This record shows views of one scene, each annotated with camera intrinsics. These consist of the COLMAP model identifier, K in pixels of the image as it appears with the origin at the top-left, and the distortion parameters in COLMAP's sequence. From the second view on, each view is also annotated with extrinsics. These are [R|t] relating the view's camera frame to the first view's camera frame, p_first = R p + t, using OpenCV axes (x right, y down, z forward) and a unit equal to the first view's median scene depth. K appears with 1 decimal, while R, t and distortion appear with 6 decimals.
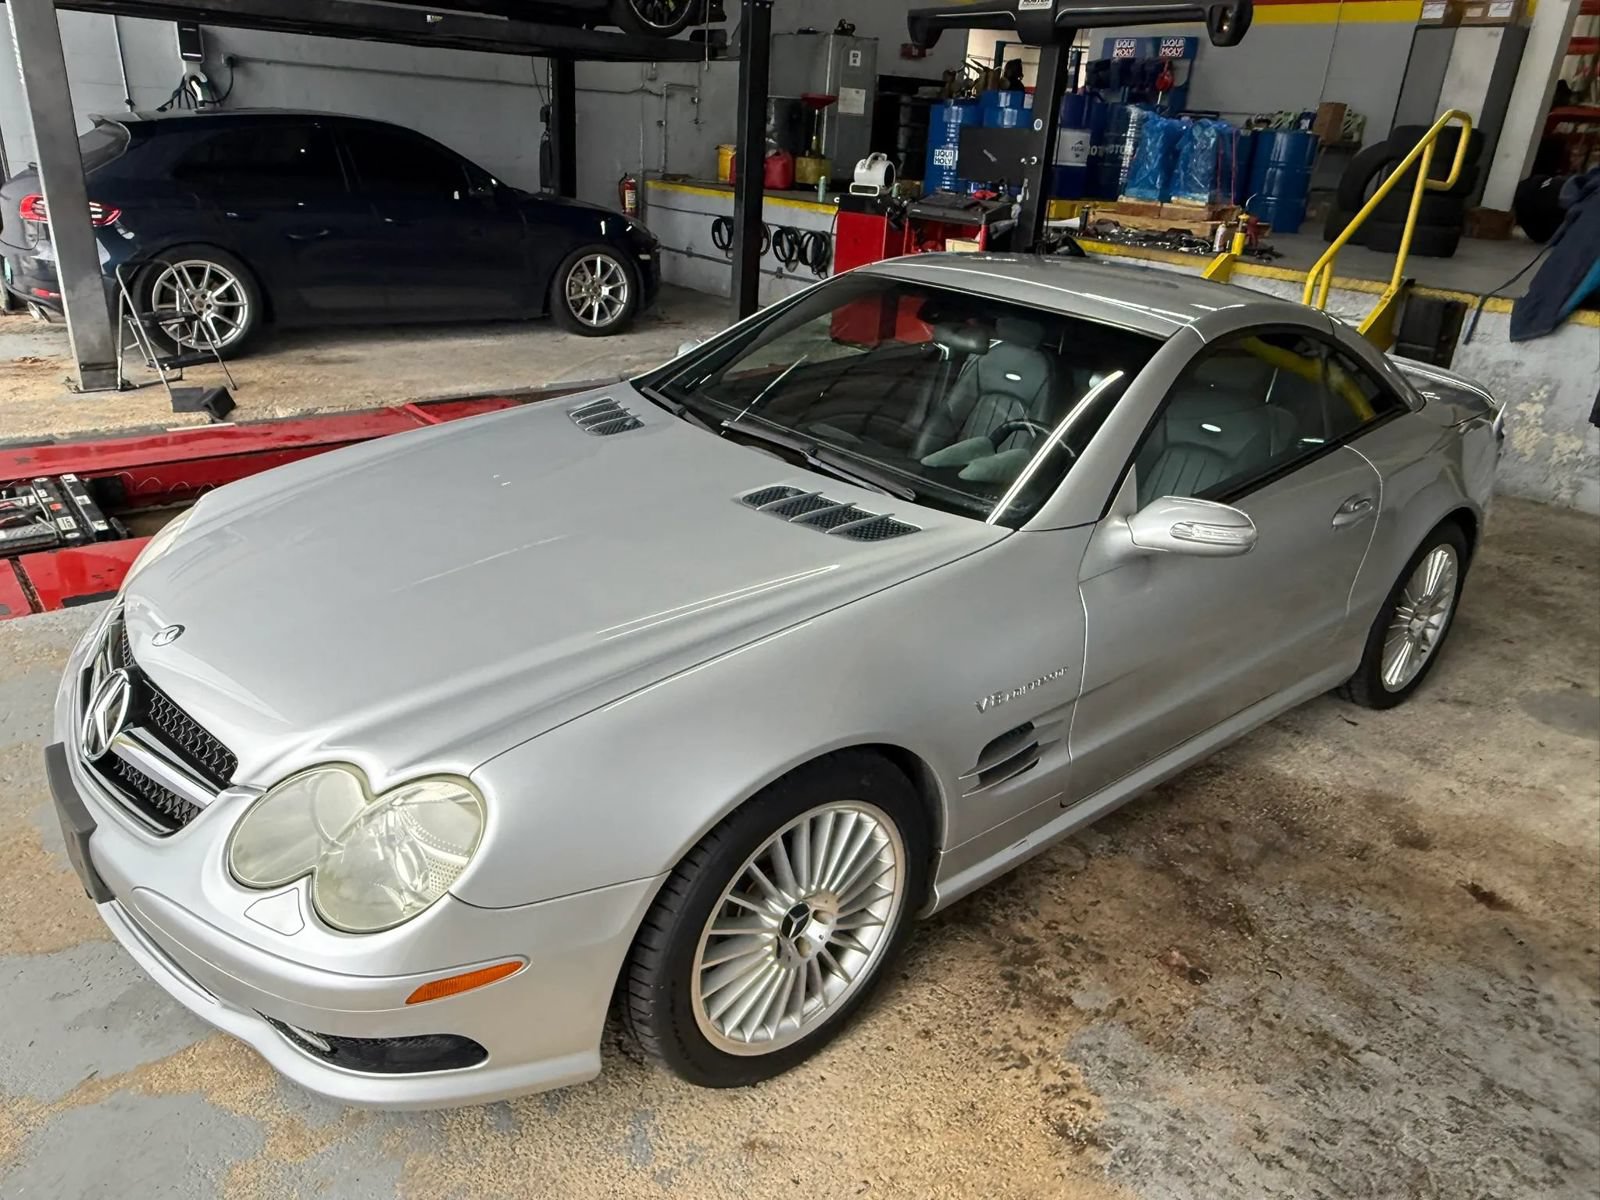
lens RADIAL K [[1091.1, 0, 800.3], [0, 1091.1, 598.8], [0, 0, 1]] dist [-0.001230, -0.000166]
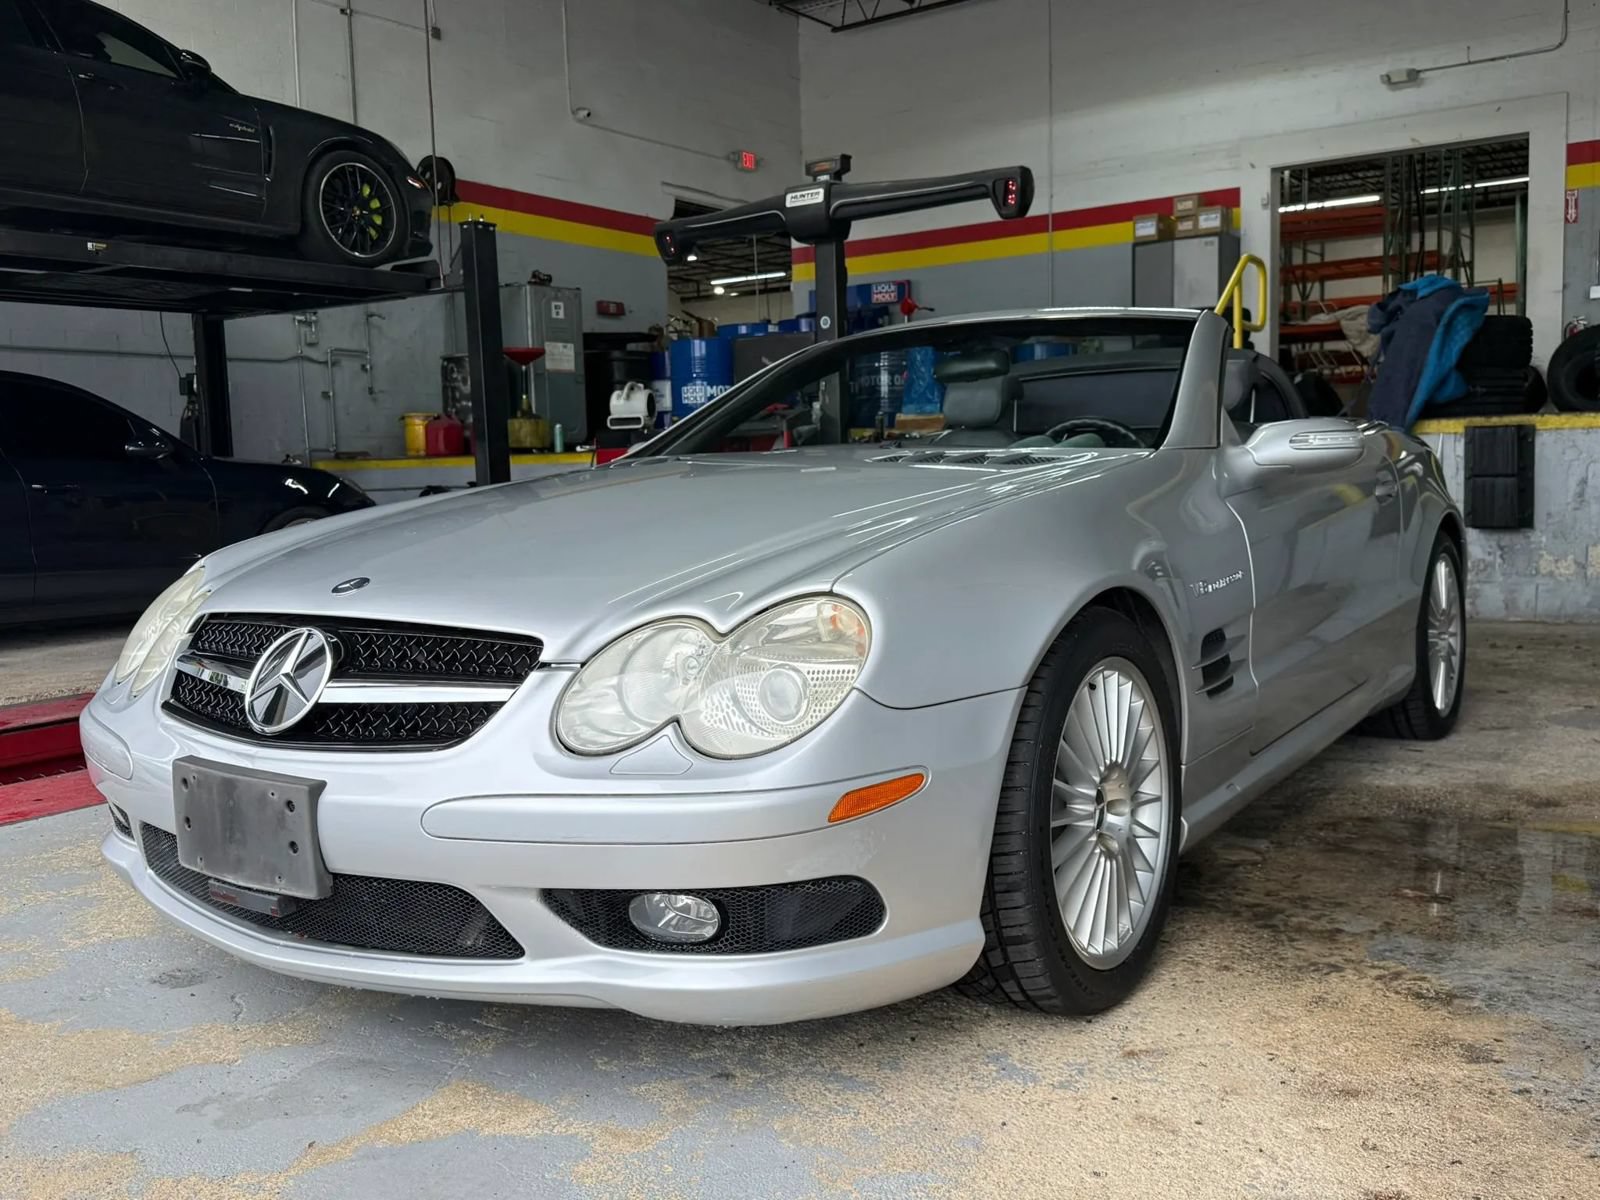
lens RADIAL K [[1438.5, 0, 798.3], [0, 1438.5, 609.4], [0, 0, 1]] dist [0.106914, -0.195750]
pose [[0.956741, -0.117556, 0.266135, -0.145995], [0.192409, 0.941791, -0.275696, 0.113762], [-0.218233, 0.314977, 0.923669, -0.029580]]
